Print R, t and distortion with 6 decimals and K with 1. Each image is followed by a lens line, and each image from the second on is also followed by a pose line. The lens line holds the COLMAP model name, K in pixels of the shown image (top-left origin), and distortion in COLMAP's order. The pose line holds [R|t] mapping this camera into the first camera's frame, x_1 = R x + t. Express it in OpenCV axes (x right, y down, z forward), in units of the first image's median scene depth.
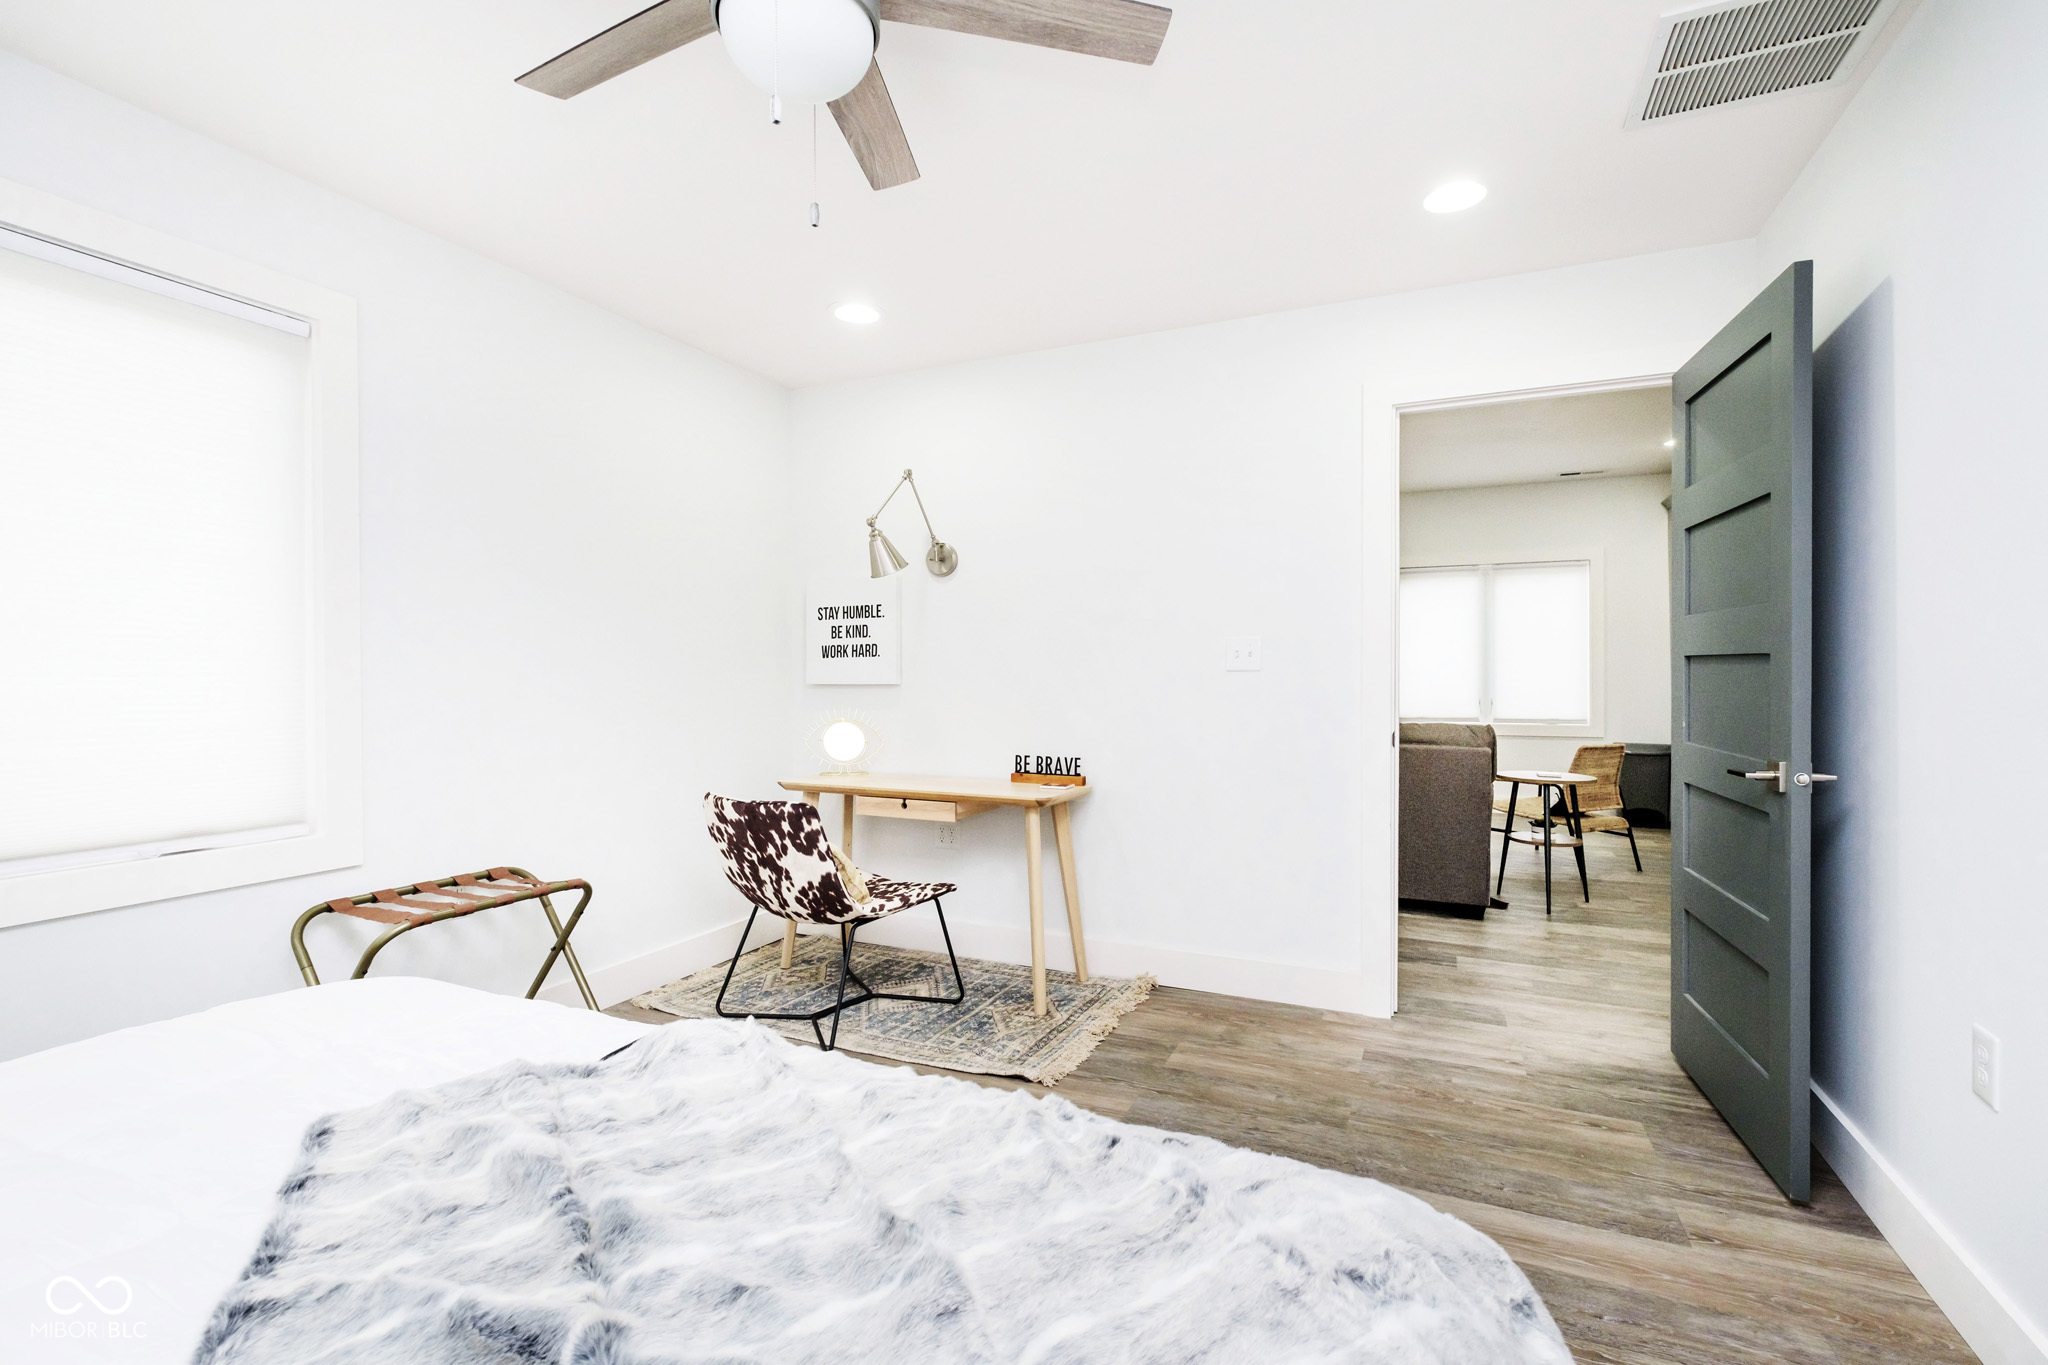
lens RADIAL K [[906.4, 0, 1046.0], [0, 906.4, 679.6], [0, 0, 1]] dist [-0.002840, -0.000350]
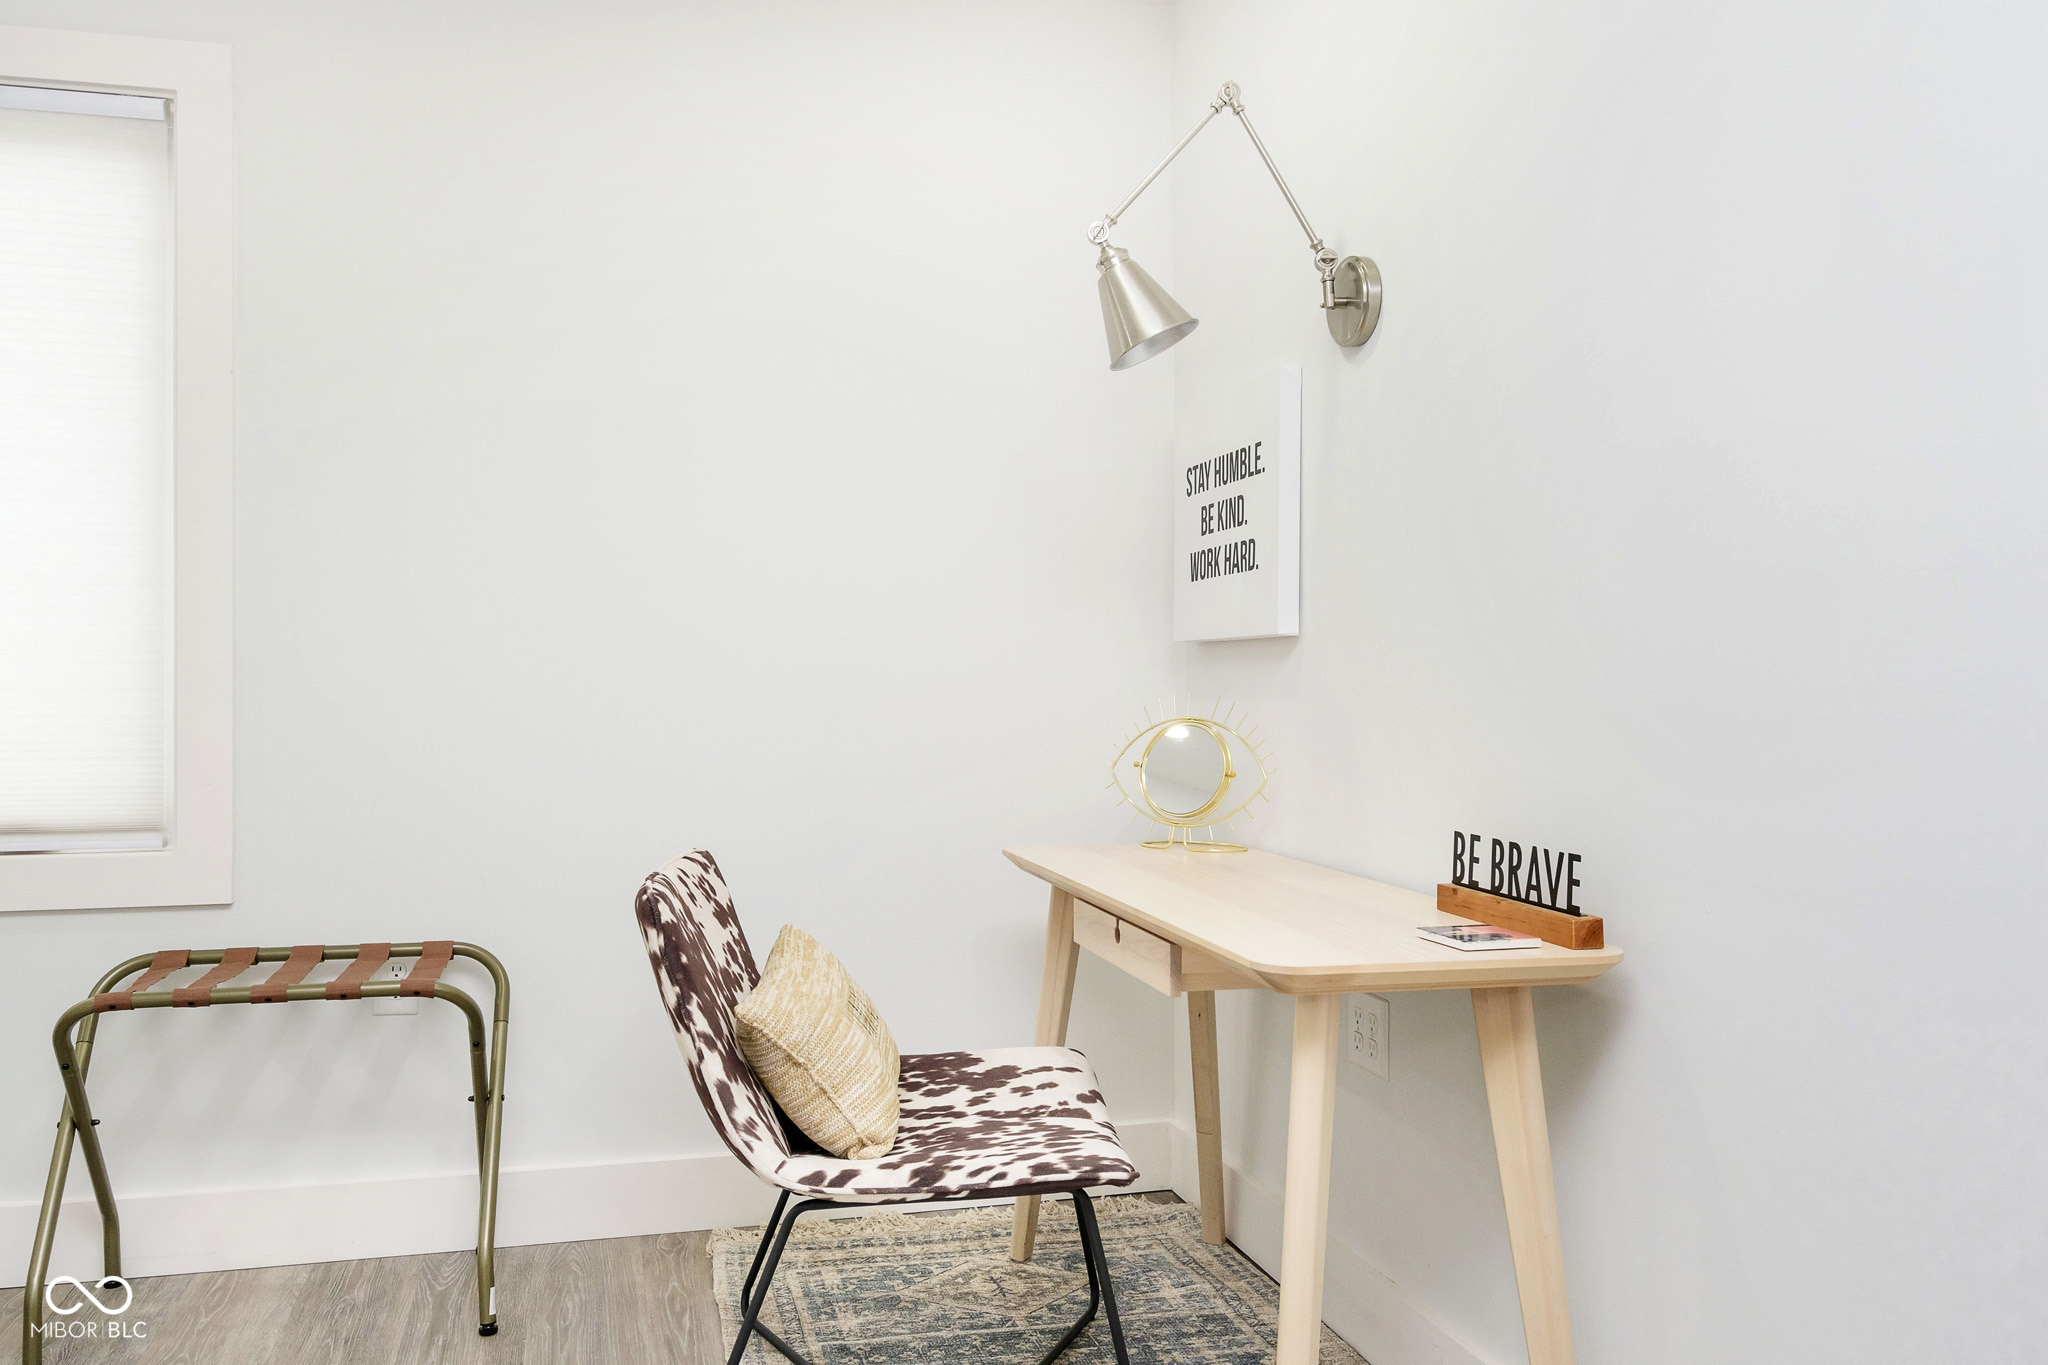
lens RADIAL K [[1523.7, 0, 1024.0], [0, 1523.7, 682.5], [0, 0, 1]] dist [-0.004570, -0.001592]
pose [[0.611133, 0.000382, -0.791528, 0.318915], [-0.003736, 0.999990, -0.002402, 0.030036], [0.791519, 0.004426, 0.611128, 0.531626]]
